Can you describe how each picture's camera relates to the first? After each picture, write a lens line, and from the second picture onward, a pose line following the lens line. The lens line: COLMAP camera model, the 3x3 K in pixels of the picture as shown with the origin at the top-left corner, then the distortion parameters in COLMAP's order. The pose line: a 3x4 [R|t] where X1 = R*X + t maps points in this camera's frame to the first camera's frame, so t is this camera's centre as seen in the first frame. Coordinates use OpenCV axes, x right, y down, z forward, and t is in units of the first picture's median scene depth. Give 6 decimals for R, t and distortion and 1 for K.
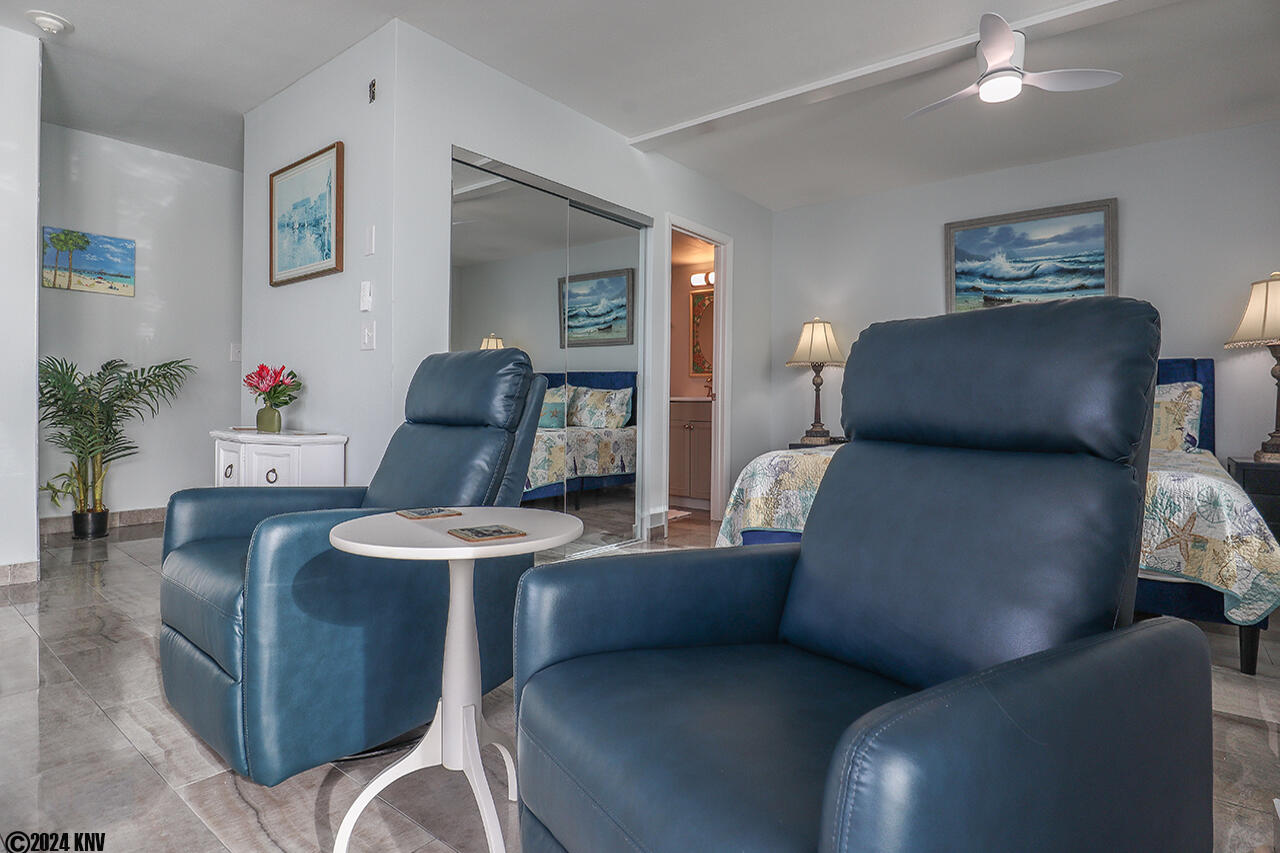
lens RADIAL K [[655.1, 0, 632.9], [0, 655.1, 417.1], [0, 0, 1]] dist [-0.041608, 0.008019]
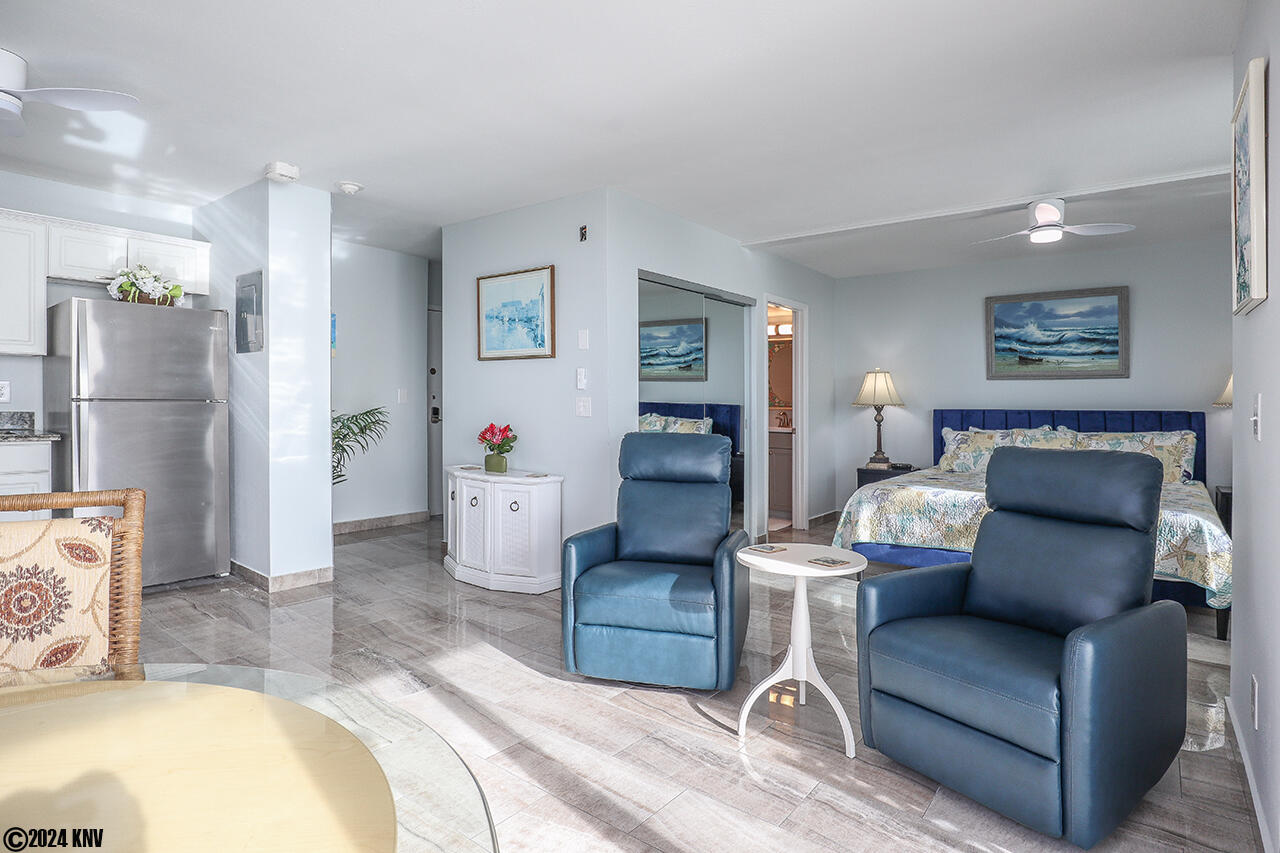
lens RADIAL K [[655.1, 0, 576.6], [0, 655.1, 408.2], [0, 0, 1]] dist [-0.041608, 0.008019]
pose [[0.998433, -0.009517, -0.055143, -0.277737], [0.009458, 0.999954, -0.001334, -0.095674], [0.055154, 0.000810, 0.998478, -0.337462]]
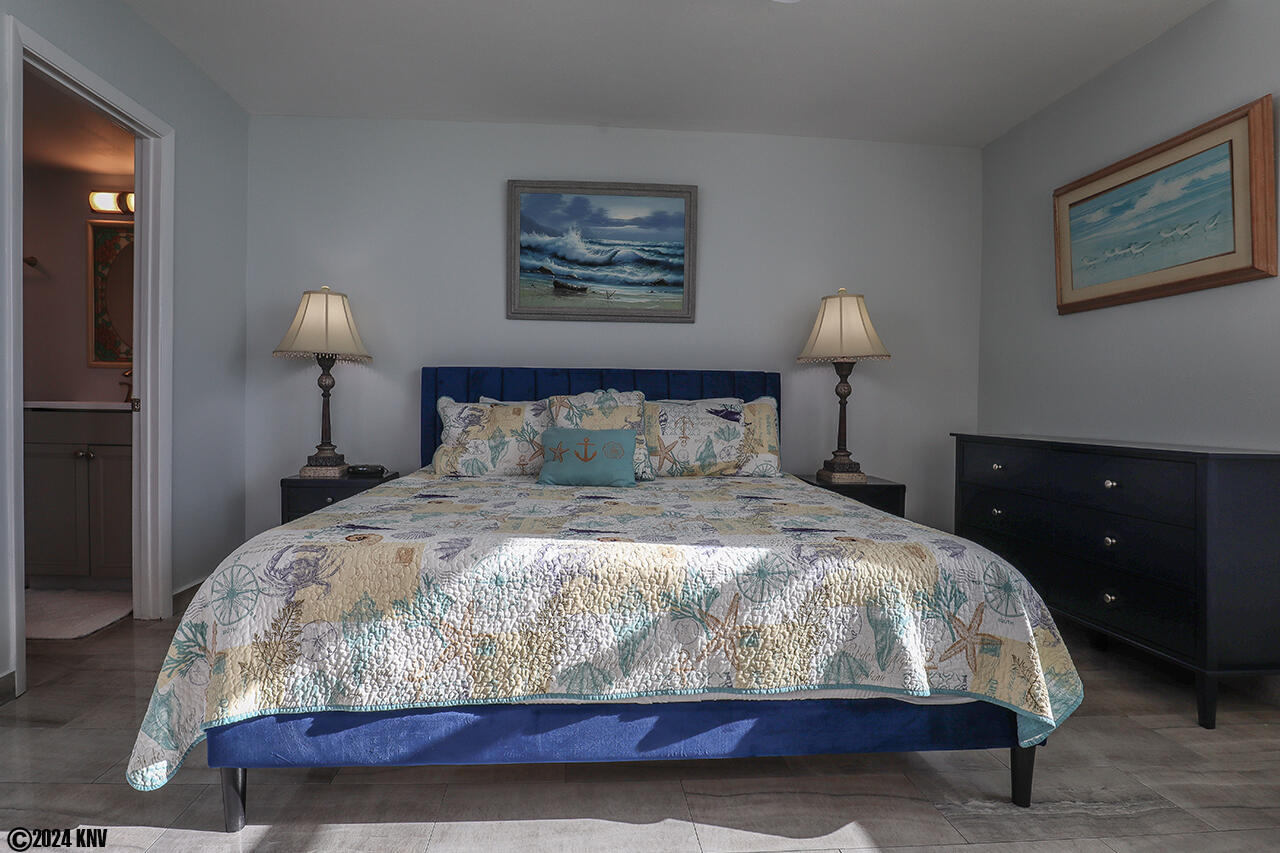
lens RADIAL K [[692.0, 0, 657.0], [0, 692.0, 423.8], [0, 0, 1]] dist [-0.040930, 0.007540]
pose [[0.718319, -0.012552, 0.695600, 0.050026], [0.003825, 0.999893, 0.014093, -0.026662], [-0.695703, -0.007462, 0.718291, 0.330146]]
